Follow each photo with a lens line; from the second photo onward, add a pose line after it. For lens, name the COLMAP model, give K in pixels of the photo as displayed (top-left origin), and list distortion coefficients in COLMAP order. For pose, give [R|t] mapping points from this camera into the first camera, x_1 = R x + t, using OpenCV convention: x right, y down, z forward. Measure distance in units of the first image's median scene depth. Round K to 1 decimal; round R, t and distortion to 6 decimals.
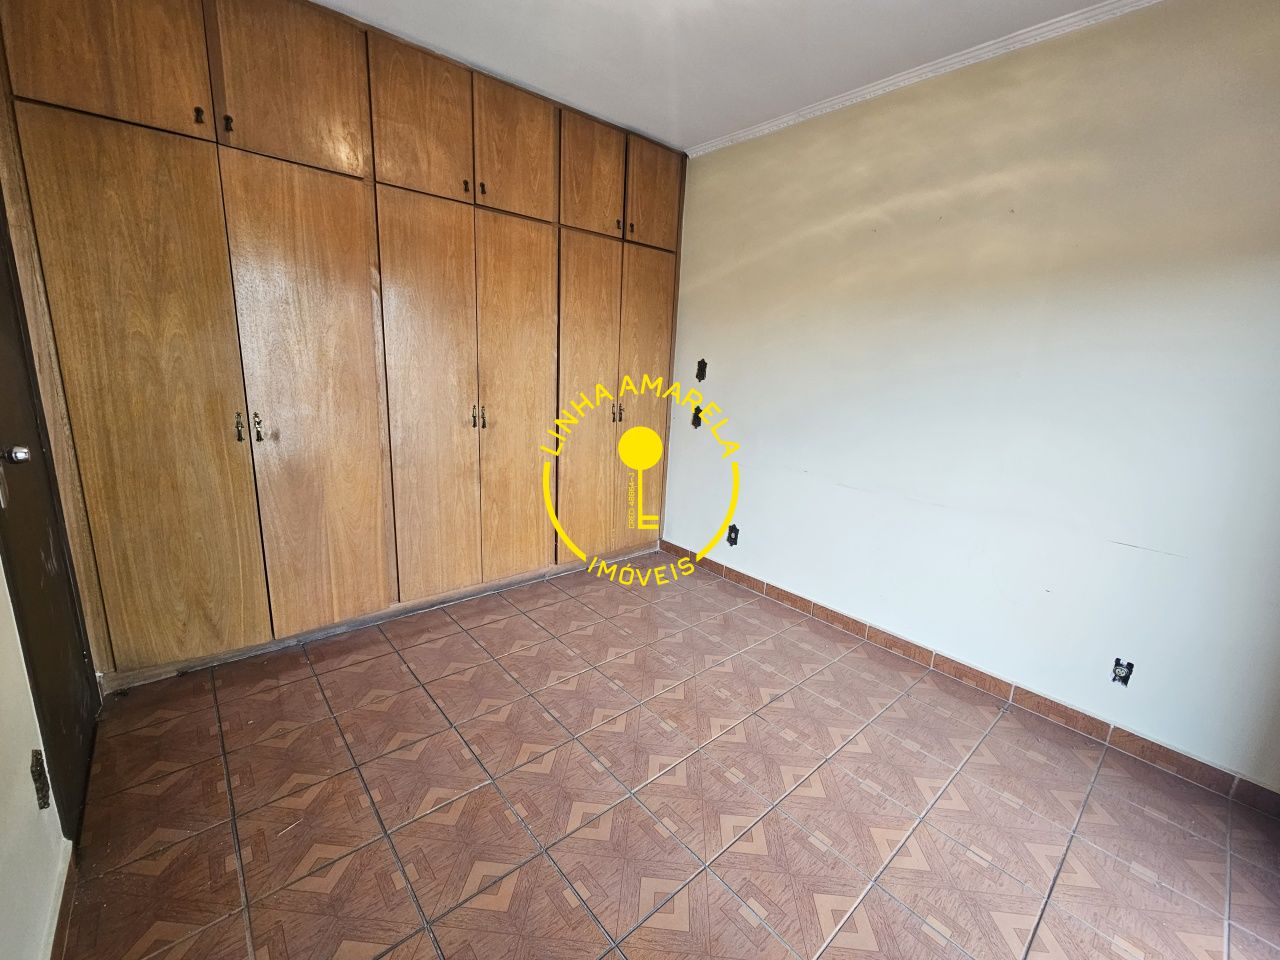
lens RADIAL K [[533.4, 0, 654.8], [0, 533.4, 478.1], [0, 0, 1]] dist [0.000634, 0.000164]
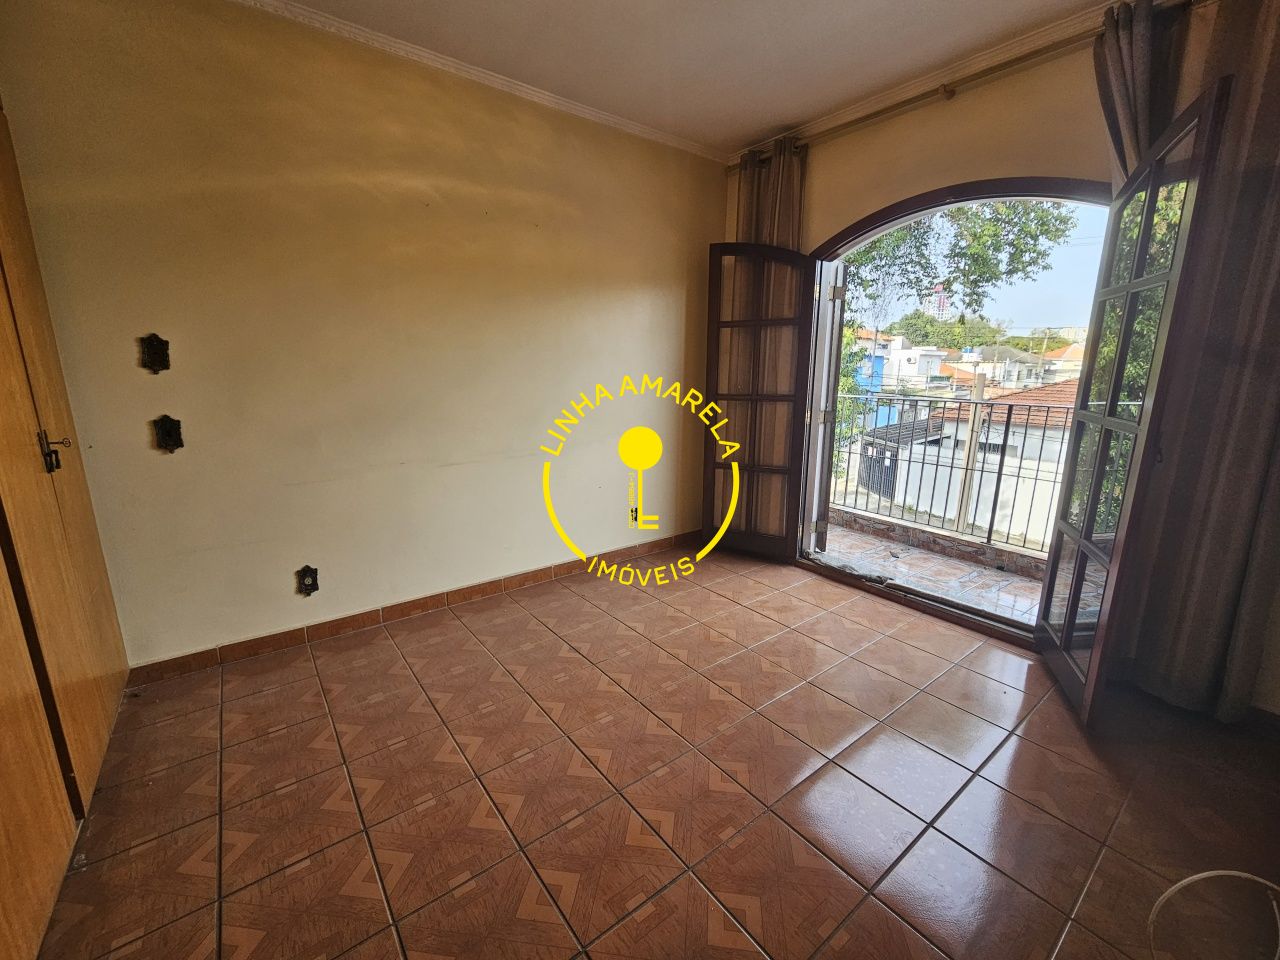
lens RADIAL K [[523.7, 0, 643.3], [0, 523.7, 477.3], [0, 0, 1]] dist [0.000241, -0.000093]
pose [[0.070581, -0.257593, 0.963672, -0.703116], [0.208854, 0.948485, 0.238236, -0.150435], [-0.975396, 0.184452, 0.120745, 0.661683]]
